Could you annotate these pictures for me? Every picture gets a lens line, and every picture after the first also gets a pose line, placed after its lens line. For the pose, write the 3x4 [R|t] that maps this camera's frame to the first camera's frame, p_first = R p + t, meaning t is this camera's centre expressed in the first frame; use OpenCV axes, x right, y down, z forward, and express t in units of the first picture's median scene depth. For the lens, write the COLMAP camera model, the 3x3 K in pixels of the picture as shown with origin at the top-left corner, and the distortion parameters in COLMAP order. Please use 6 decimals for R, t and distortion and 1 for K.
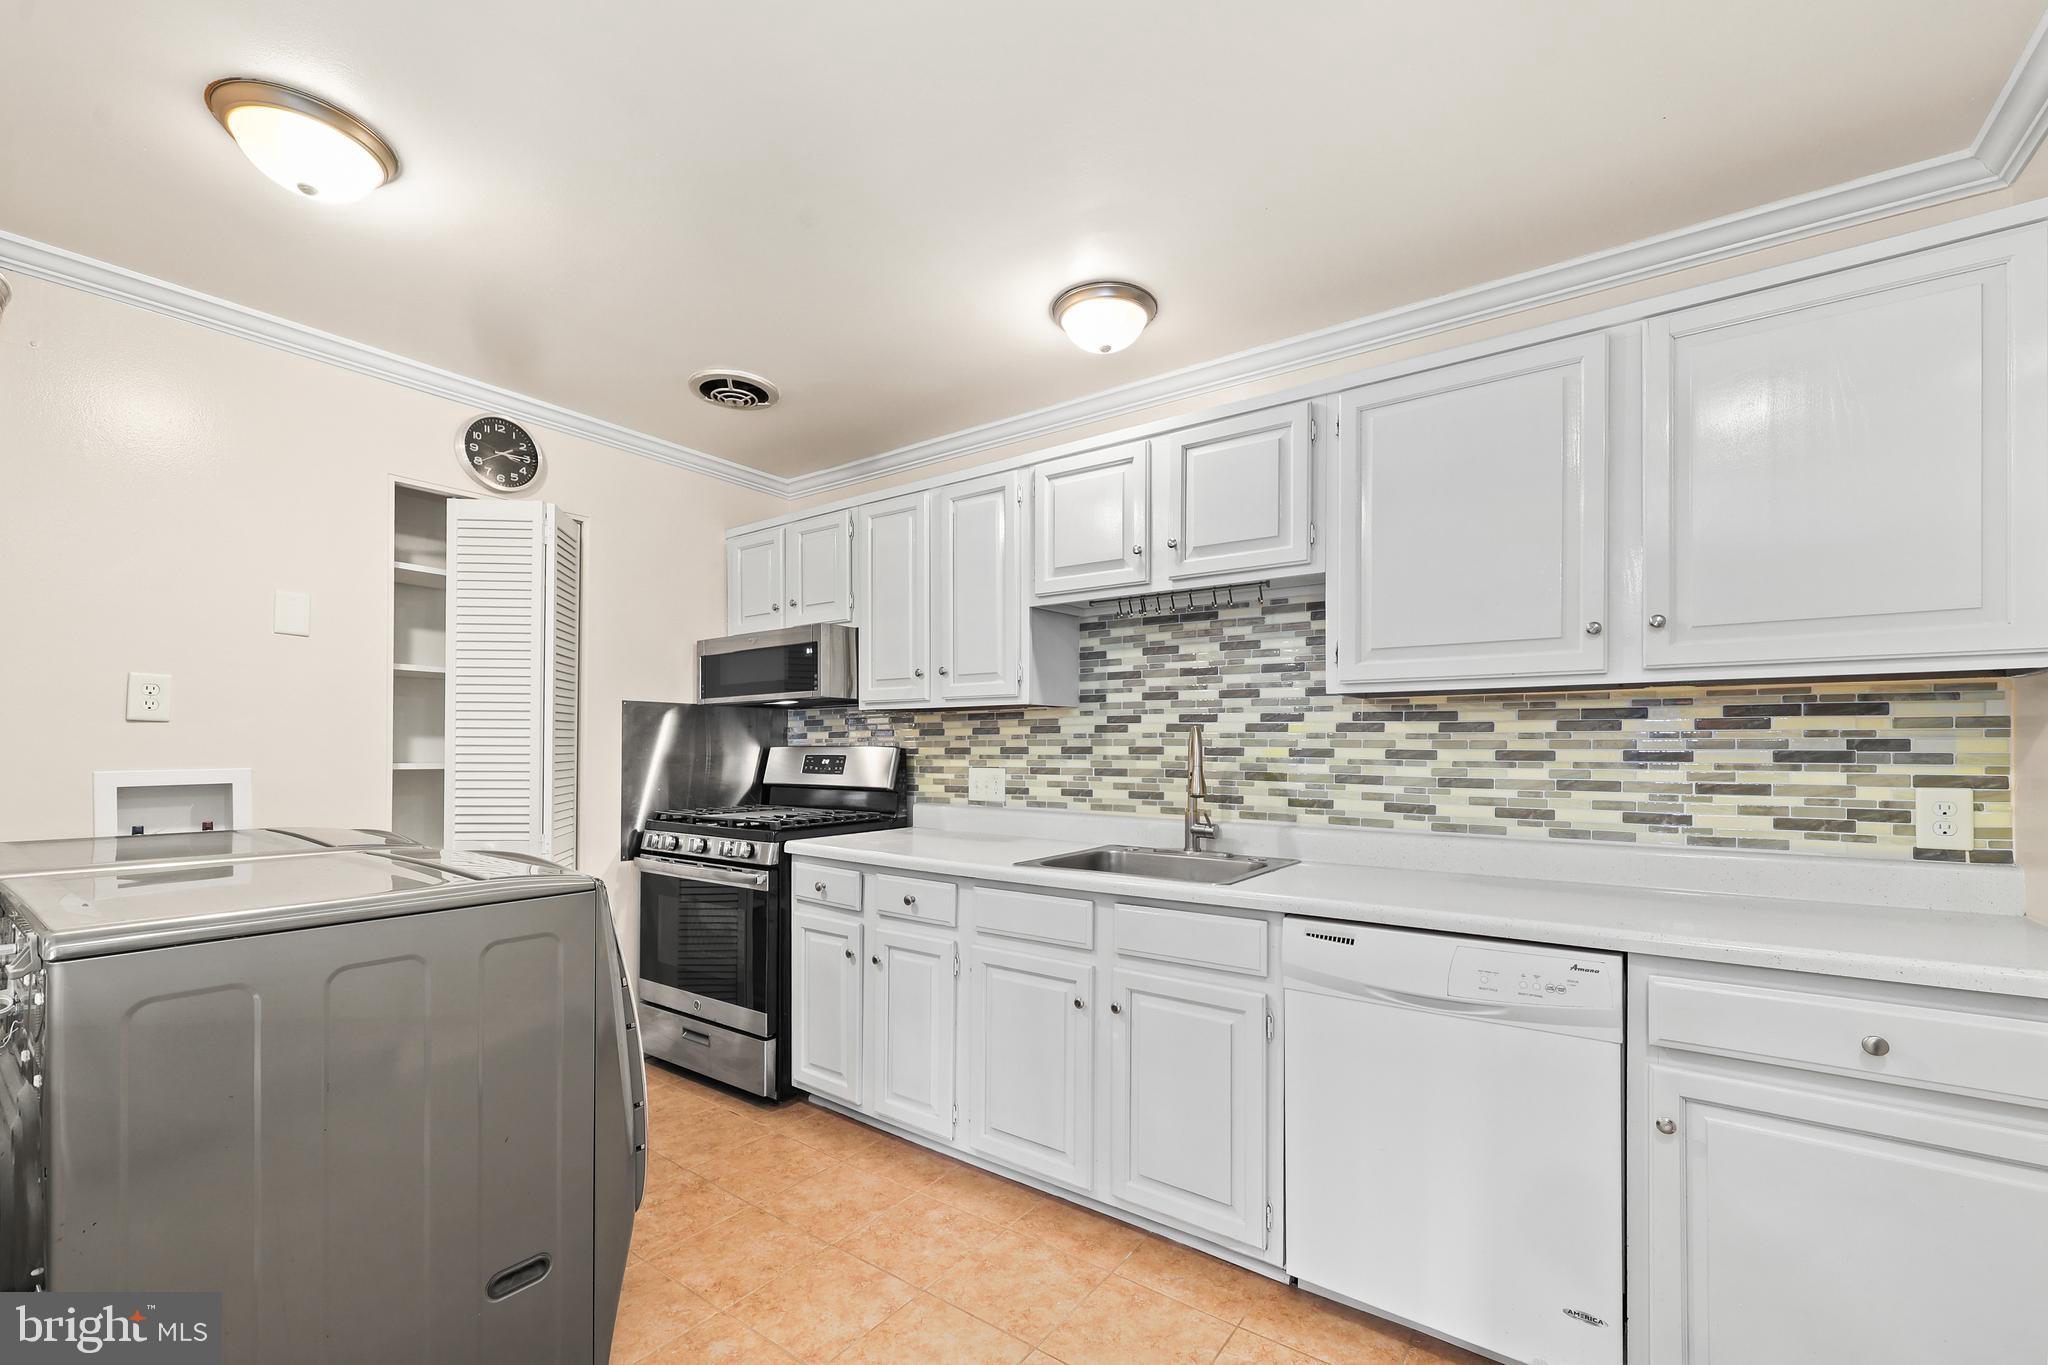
lens RADIAL K [[867.3, 0, 1045.3], [0, 867.3, 746.7], [0, 0, 1]] dist [0.006637, 0.001166]
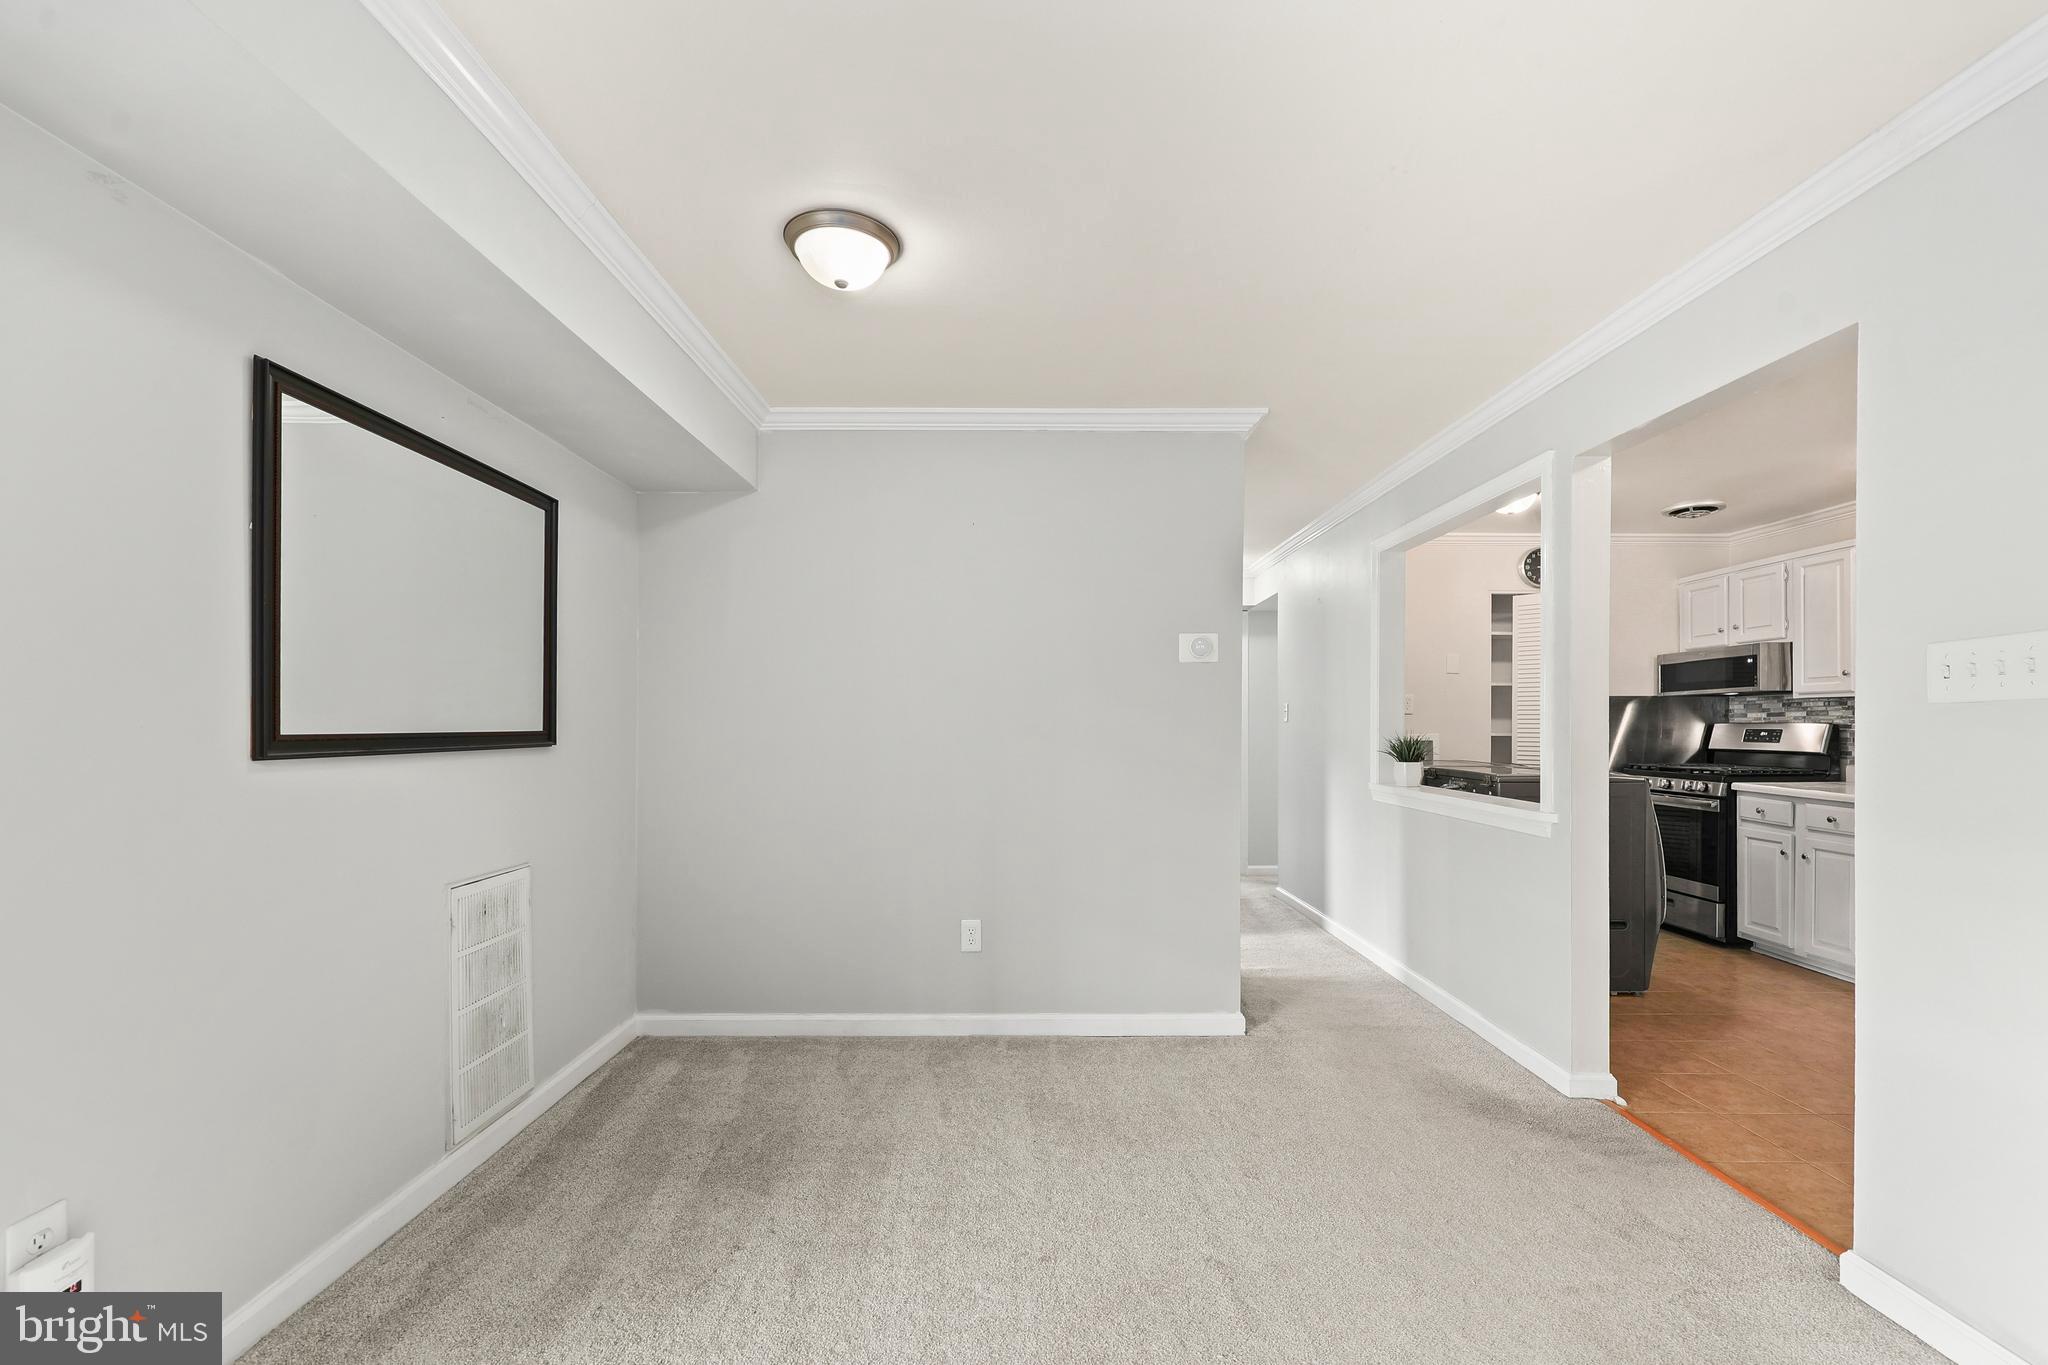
lens RADIAL K [[867.3, 0, 1023.1], [0, 867.3, 726.0], [0, 0, 1]] dist [0.006637, 0.001166]
pose [[0.579782, -0.001021, -0.814771, 0.252284], [0.001815, 0.999998, 0.000039, 0.002592], [0.814770, -0.001502, 0.579783, -0.994829]]
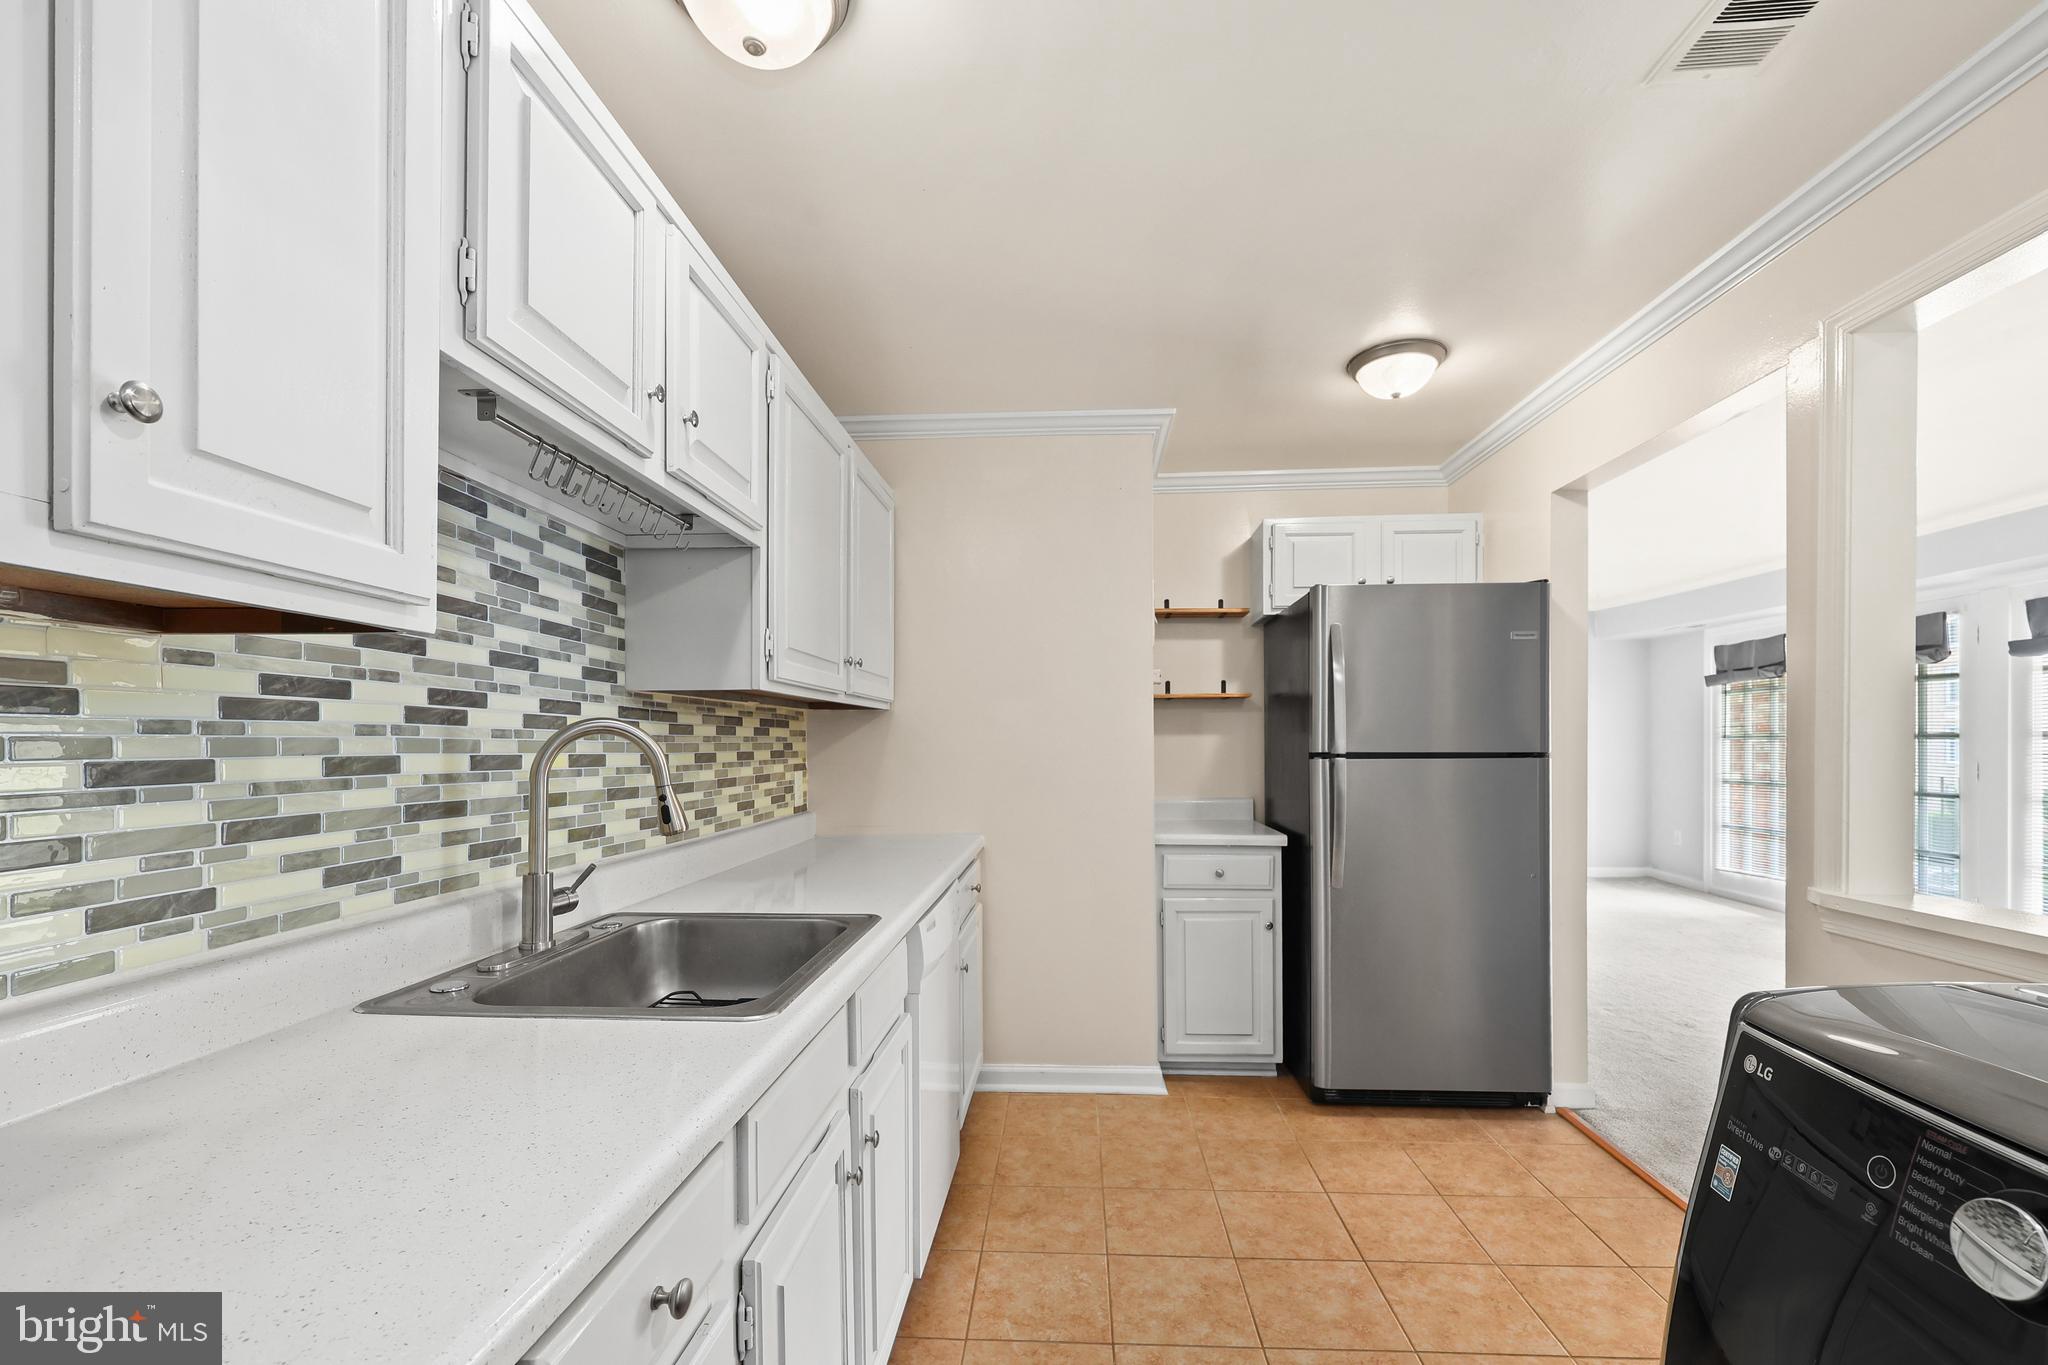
lens RADIAL K [[867.3, 0, 1037.7], [0, 867.3, 744.6], [0, 0, 1]] dist [0.006637, 0.001166]
pose [[-0.528065, 0.000971, 0.849203, -0.171780], [0.004766, 0.999987, 0.001820, -0.002089], [-0.849190, 0.005008, -0.528063, 0.387430]]
